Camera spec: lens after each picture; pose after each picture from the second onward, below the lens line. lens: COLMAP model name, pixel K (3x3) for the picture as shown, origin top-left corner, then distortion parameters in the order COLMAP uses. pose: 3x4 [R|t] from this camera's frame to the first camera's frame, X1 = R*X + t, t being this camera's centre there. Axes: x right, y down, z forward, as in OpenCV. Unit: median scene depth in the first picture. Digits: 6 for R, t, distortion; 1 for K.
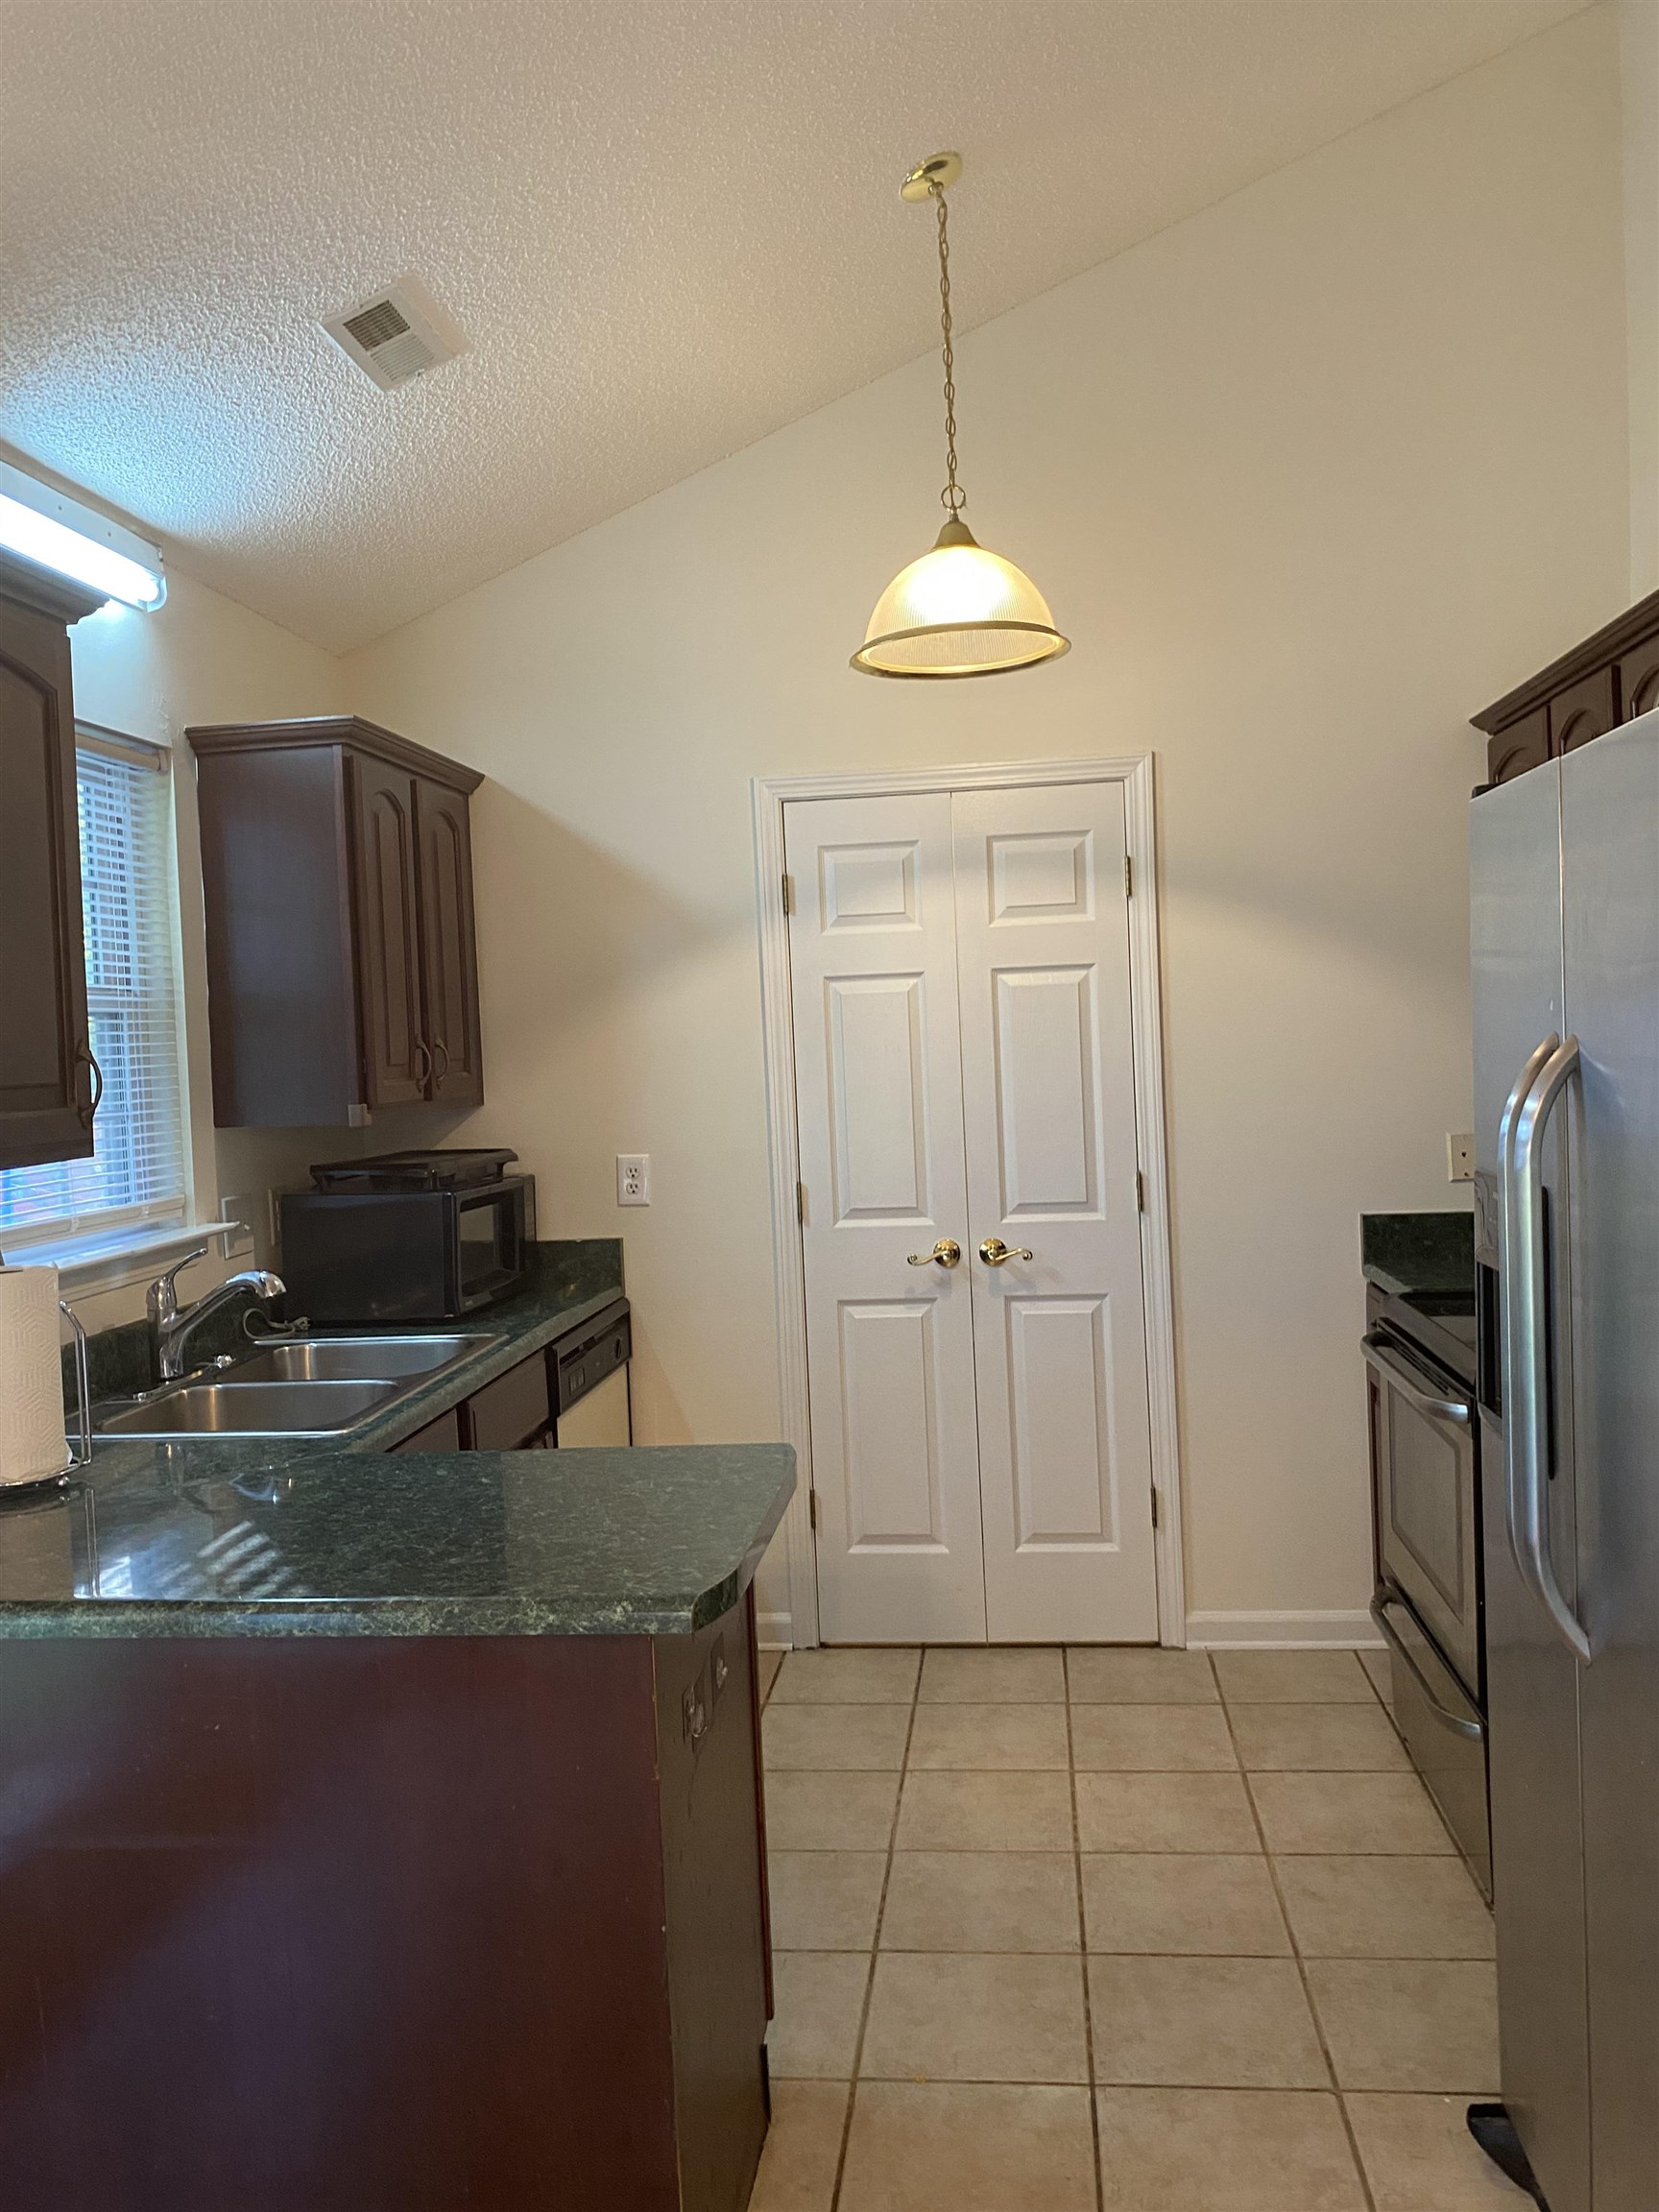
lens RADIAL K [[1645.7, 0, 830.3], [0, 1645.7, 1075.9], [0, 0, 1]] dist [0.091180, -0.000322]
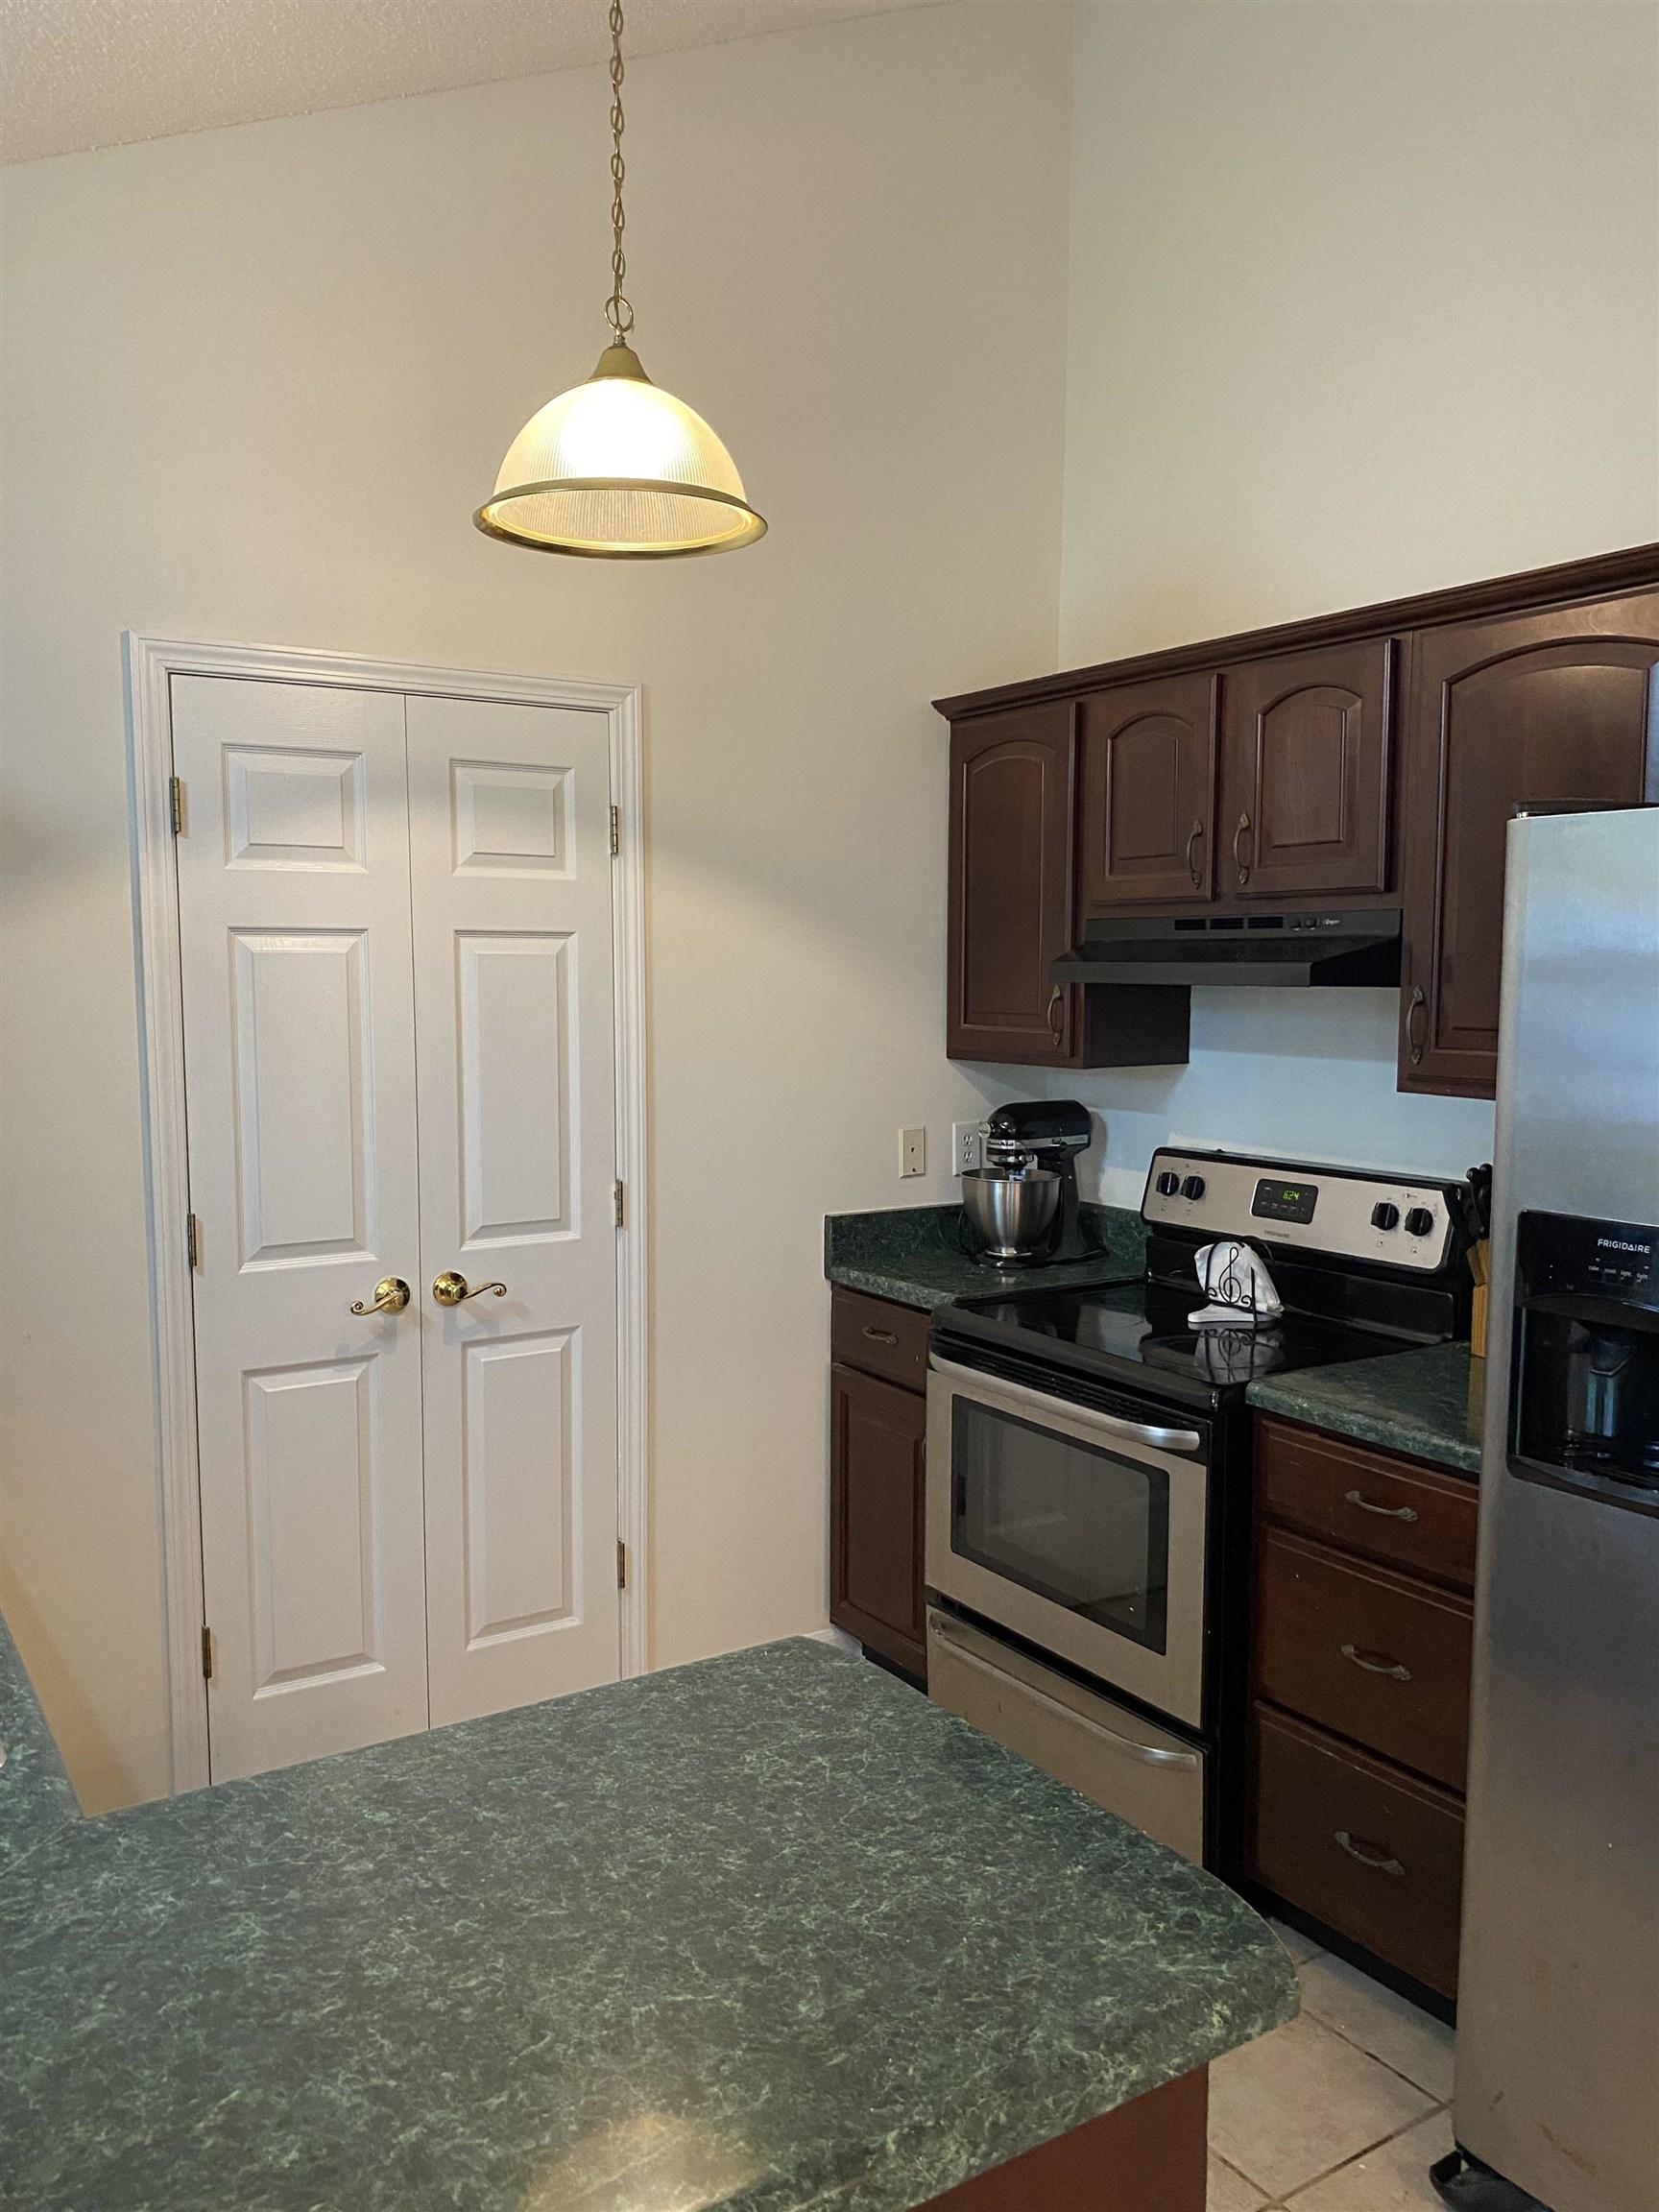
lens RADIAL K [[1671.8, 0, 829.5], [0, 1671.8, 1106.0], [0, 0, 1]] dist [0.053919, -0.002665]
pose [[0.762708, -0.013641, 0.646599, -0.283727], [-0.020567, 0.998760, 0.045331, -0.021307], [-0.646416, -0.047873, 0.761482, 0.272868]]
